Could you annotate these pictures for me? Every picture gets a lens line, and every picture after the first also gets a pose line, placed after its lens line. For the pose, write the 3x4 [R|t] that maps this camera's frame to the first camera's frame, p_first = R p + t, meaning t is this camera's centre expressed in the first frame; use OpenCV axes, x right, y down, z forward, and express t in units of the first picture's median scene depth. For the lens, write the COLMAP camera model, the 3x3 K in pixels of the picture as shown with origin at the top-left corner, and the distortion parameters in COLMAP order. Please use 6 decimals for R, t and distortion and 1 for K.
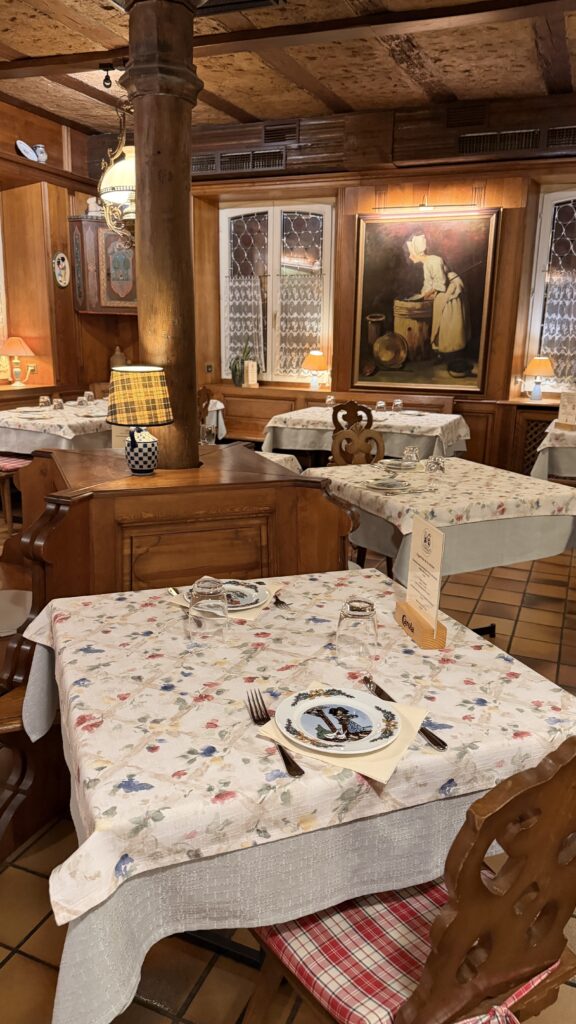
lens RADIAL K [[709.8, 0, 286.8], [0, 709.8, 519.5], [0, 0, 1]] dist [0.191410, -0.459999]
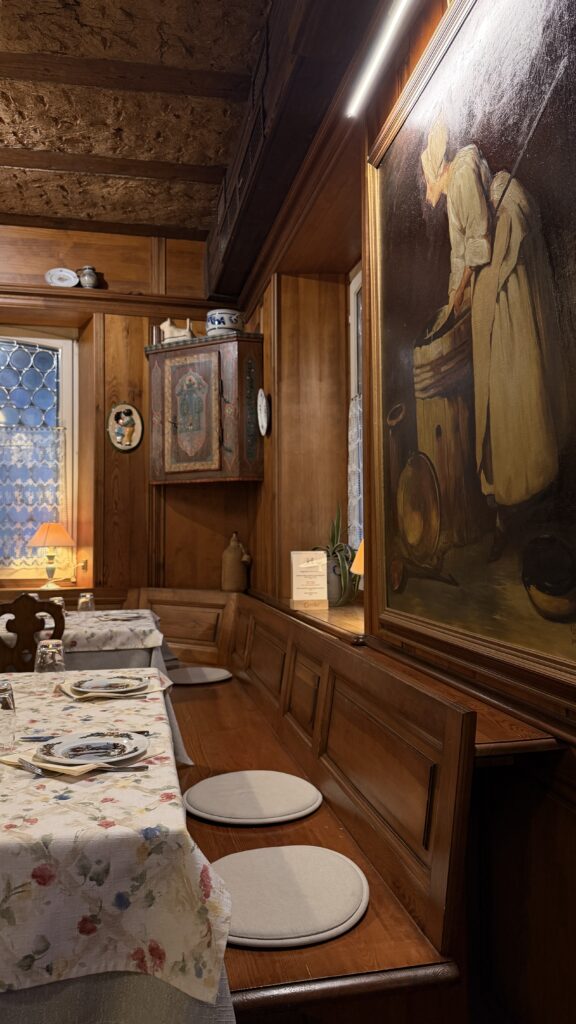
lens RADIAL K [[709.8, 0, 286.8], [0, 709.8, 519.5], [0, 0, 1]] dist [0.191410, -0.459999]
pose [[0.572633, -0.041376, -0.818767, 0.345102], [-0.192674, 0.963959, -0.183467, -0.163215], [0.796849, 0.262815, 0.544023, 0.777707]]
